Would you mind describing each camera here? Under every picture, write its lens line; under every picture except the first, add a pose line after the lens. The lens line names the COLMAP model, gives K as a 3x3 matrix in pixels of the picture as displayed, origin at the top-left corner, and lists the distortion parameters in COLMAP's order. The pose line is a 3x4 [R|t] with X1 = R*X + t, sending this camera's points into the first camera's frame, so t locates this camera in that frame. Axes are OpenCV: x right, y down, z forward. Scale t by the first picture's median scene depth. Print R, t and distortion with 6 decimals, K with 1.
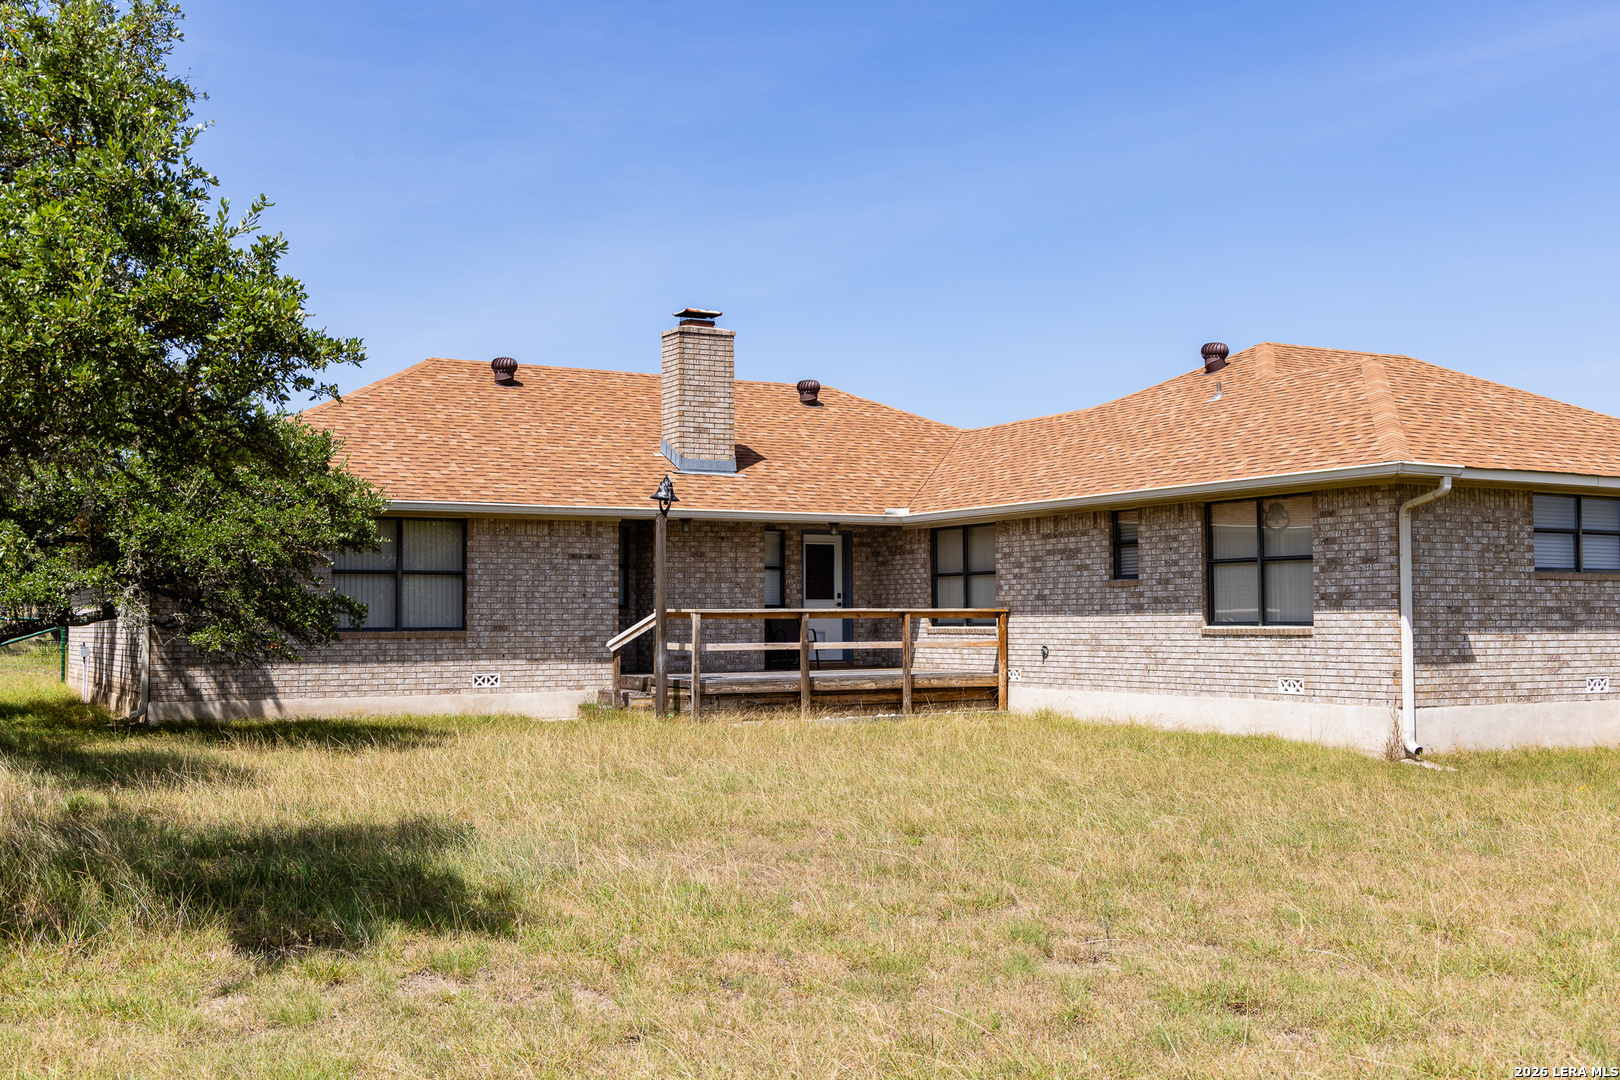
lens RADIAL K [[1678.7, 0, 808.4], [0, 1678.7, 542.9], [0, 0, 1]] dist [-0.014756, 0.000000]
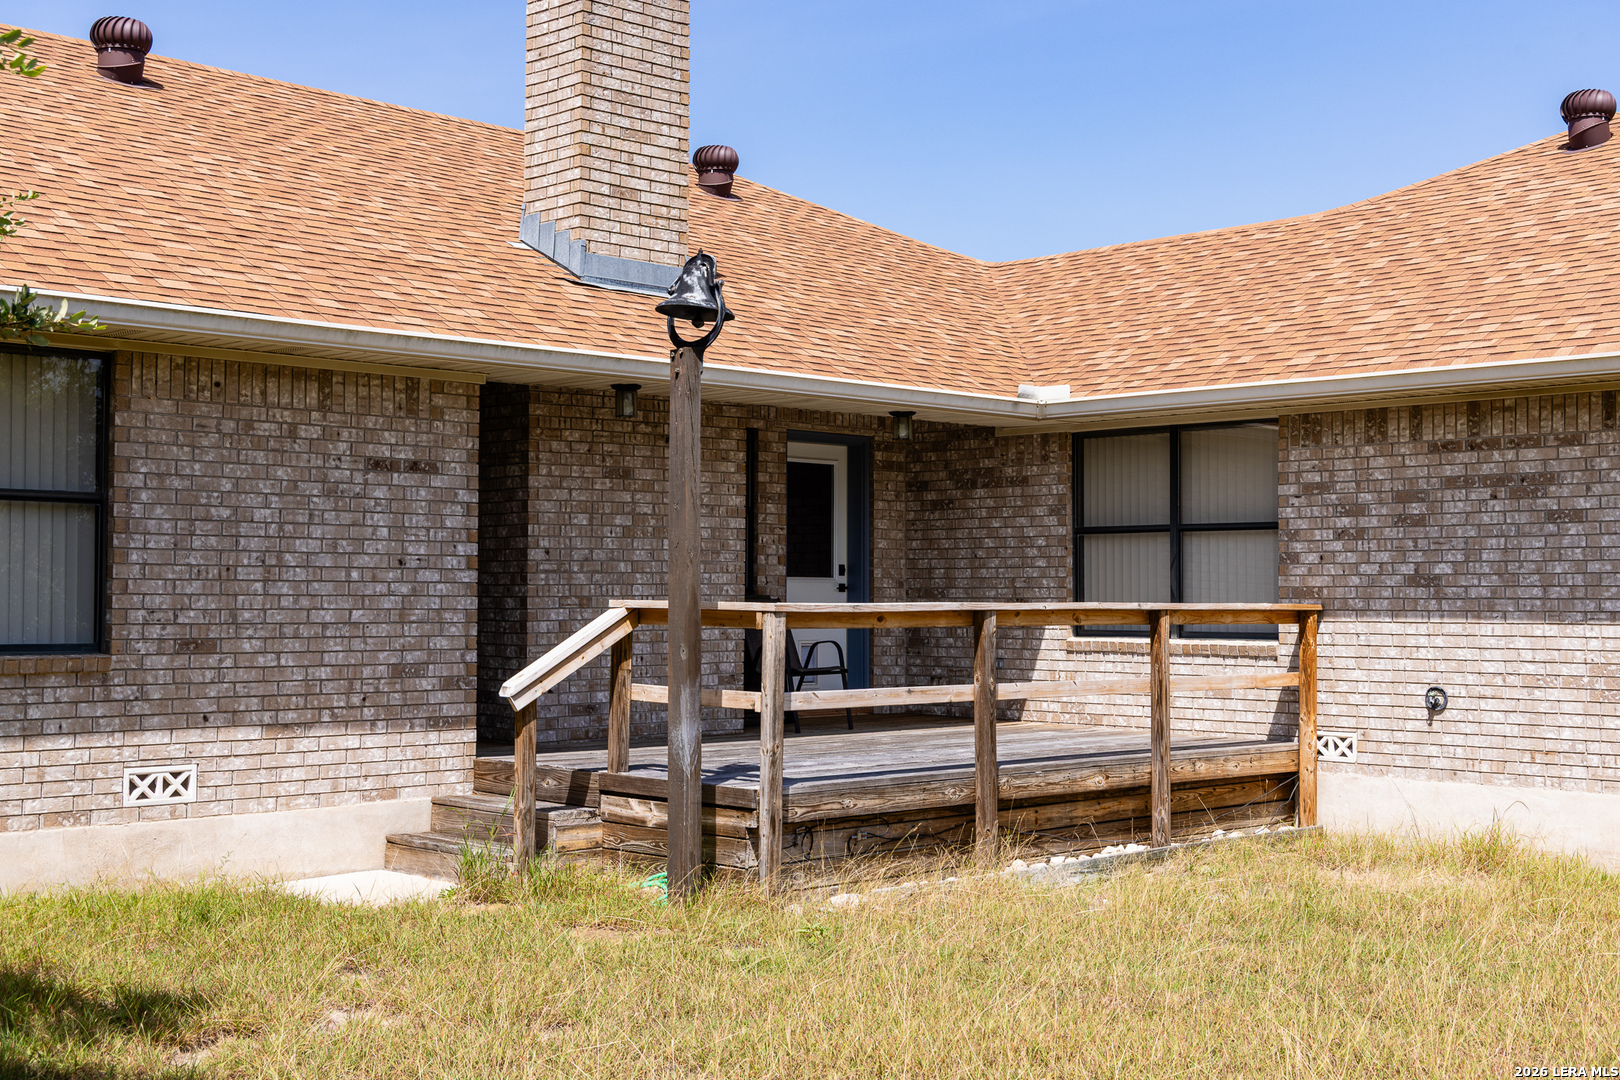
lens RADIAL K [[2000.0, 0, 811.8], [0, 2000.0, 532.7], [0, 0, 1]] dist [0.005360, 0.000000]
pose [[0.963723, 0.017808, 0.266309, -0.166846], [-0.021153, 0.999729, 0.009695, 0.017490], [-0.266064, -0.014976, 0.963839, 0.514387]]
